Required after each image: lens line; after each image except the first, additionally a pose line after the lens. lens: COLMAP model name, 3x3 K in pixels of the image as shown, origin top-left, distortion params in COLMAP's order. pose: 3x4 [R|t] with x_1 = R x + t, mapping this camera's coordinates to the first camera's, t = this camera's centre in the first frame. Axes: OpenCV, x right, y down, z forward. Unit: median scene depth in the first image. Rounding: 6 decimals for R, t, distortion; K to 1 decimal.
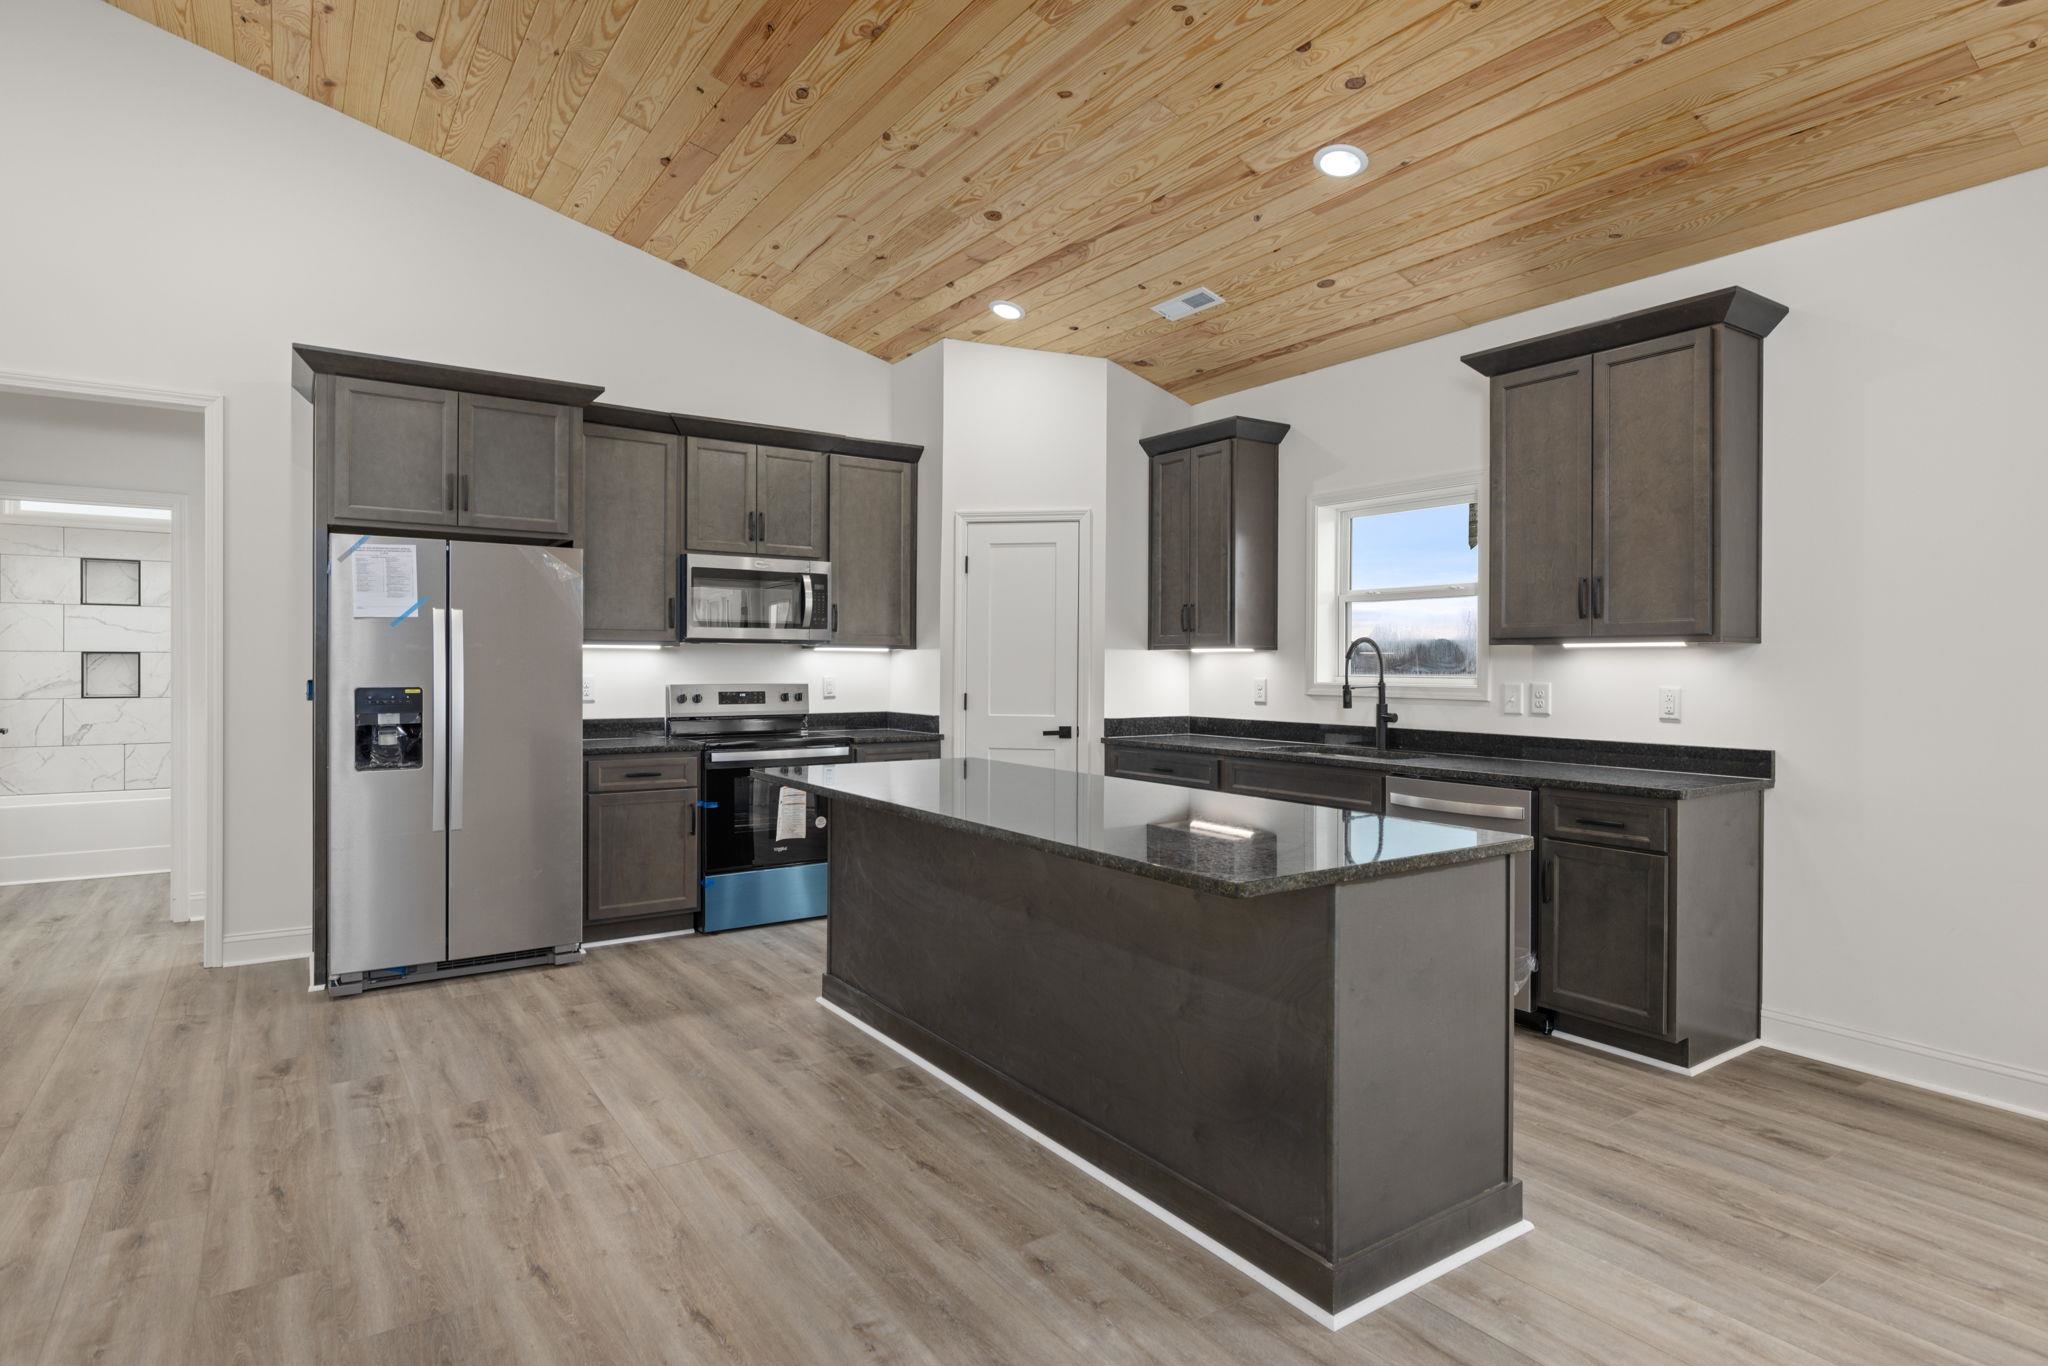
lens RADIAL K [[1095.4, 0, 1046.0], [0, 1095.4, 681.4], [0, 0, 1]] dist [-0.002389, -0.002160]
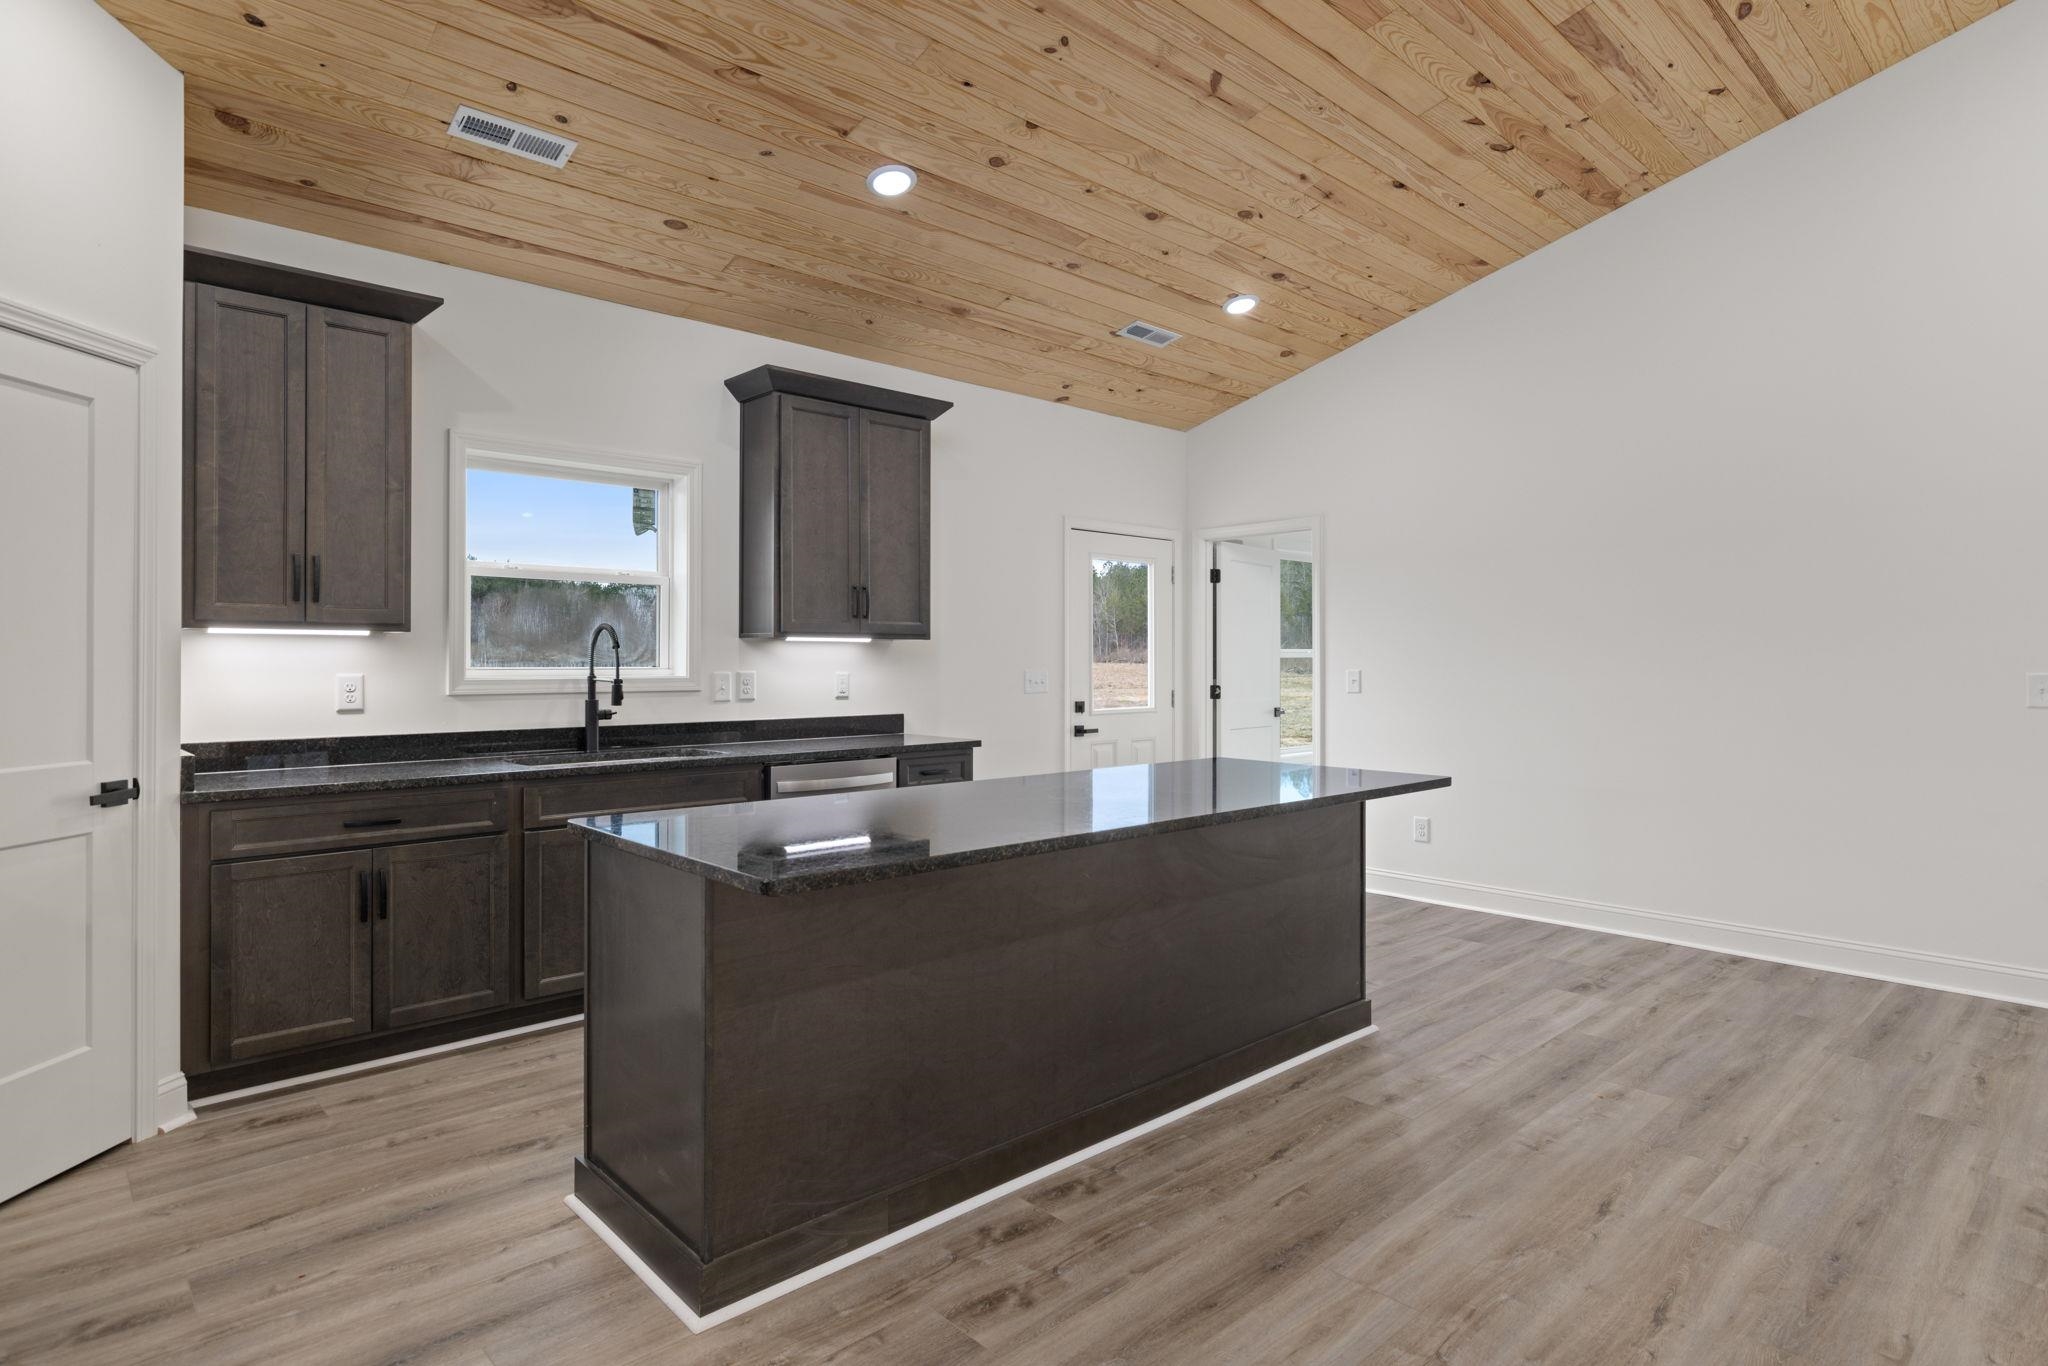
lens RADIAL K [[1095.4, 0, 1035.4], [0, 1095.4, 665.2], [0, 0, 1]] dist [-0.002389, -0.002160]
pose [[-0.141911, -0.011253, 0.989815, -0.681531], [0.013512, 0.999820, 0.013304, -0.015511], [-0.989787, 0.015263, -0.141734, 0.864116]]
